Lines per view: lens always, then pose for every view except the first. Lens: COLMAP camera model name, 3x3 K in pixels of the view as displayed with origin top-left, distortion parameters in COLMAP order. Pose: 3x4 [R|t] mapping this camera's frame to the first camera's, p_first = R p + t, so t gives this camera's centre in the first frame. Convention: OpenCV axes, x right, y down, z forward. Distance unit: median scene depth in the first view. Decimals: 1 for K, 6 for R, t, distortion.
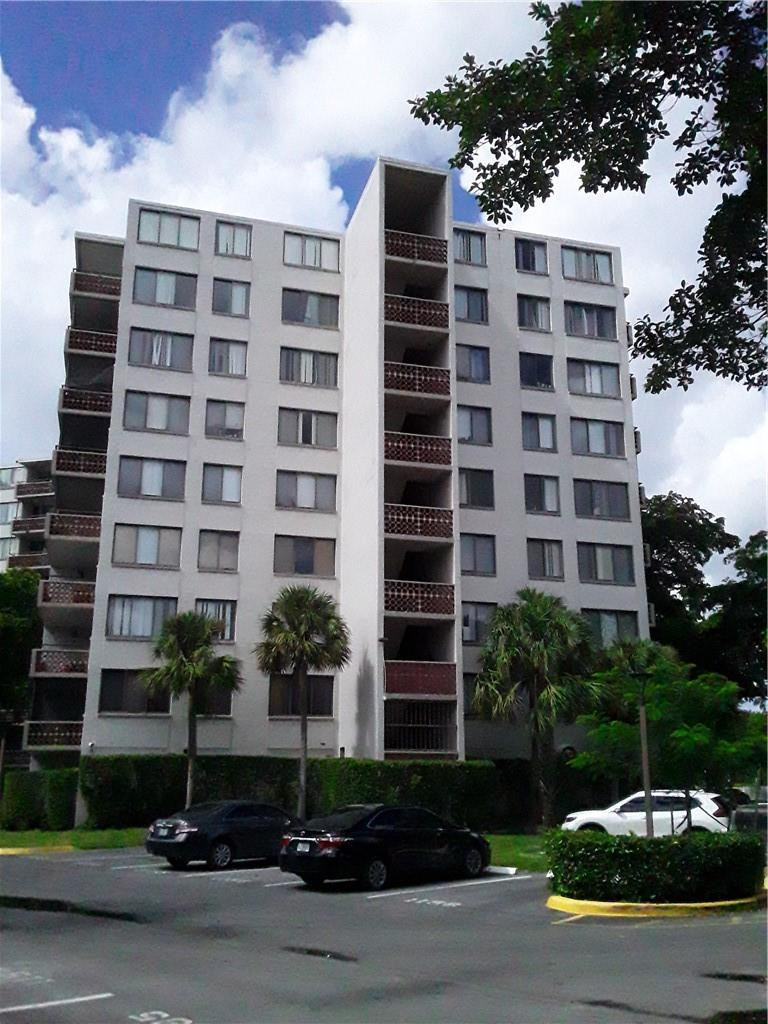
lens RADIAL K [[942.1, 0, 386.5], [0, 942.1, 504.0], [0, 0, 1]] dist [0.098117, -0.182907]
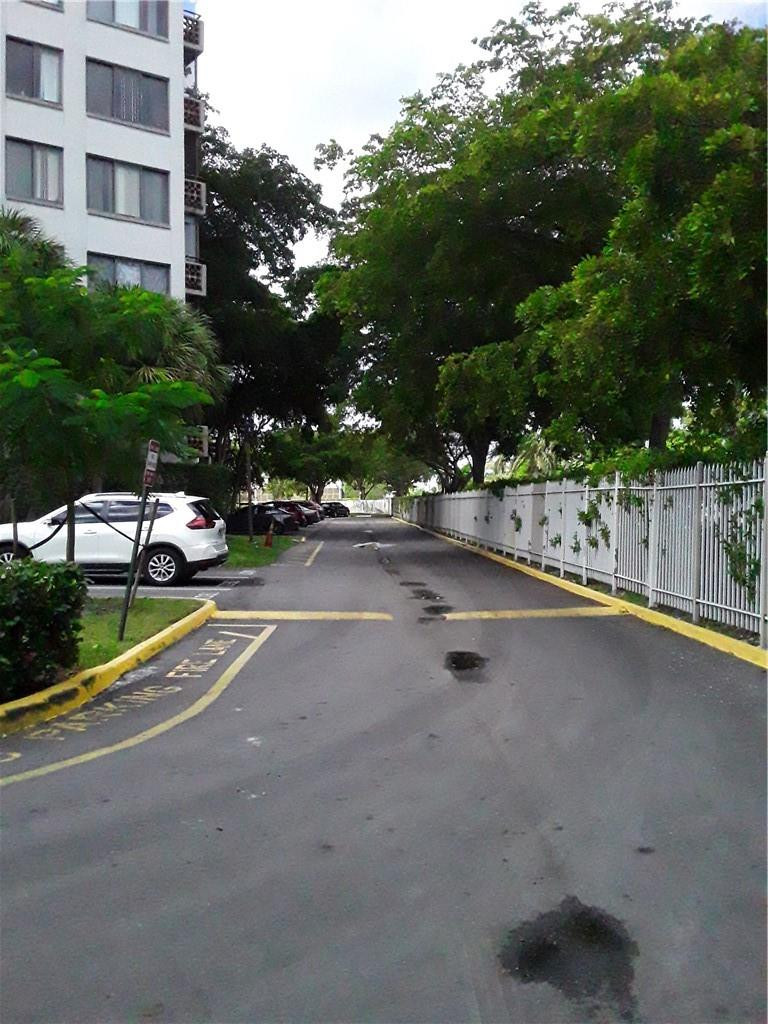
lens RADIAL K [[942.1, 0, 386.5], [0, 942.1, 504.0], [0, 0, 1]] dist [0.098117, -0.182907]
pose [[0.931638, -0.001746, 0.363383, 0.149318], [-0.103740, 0.957095, 0.270568, 0.072438], [-0.348264, -0.289769, 0.891485, 0.225536]]
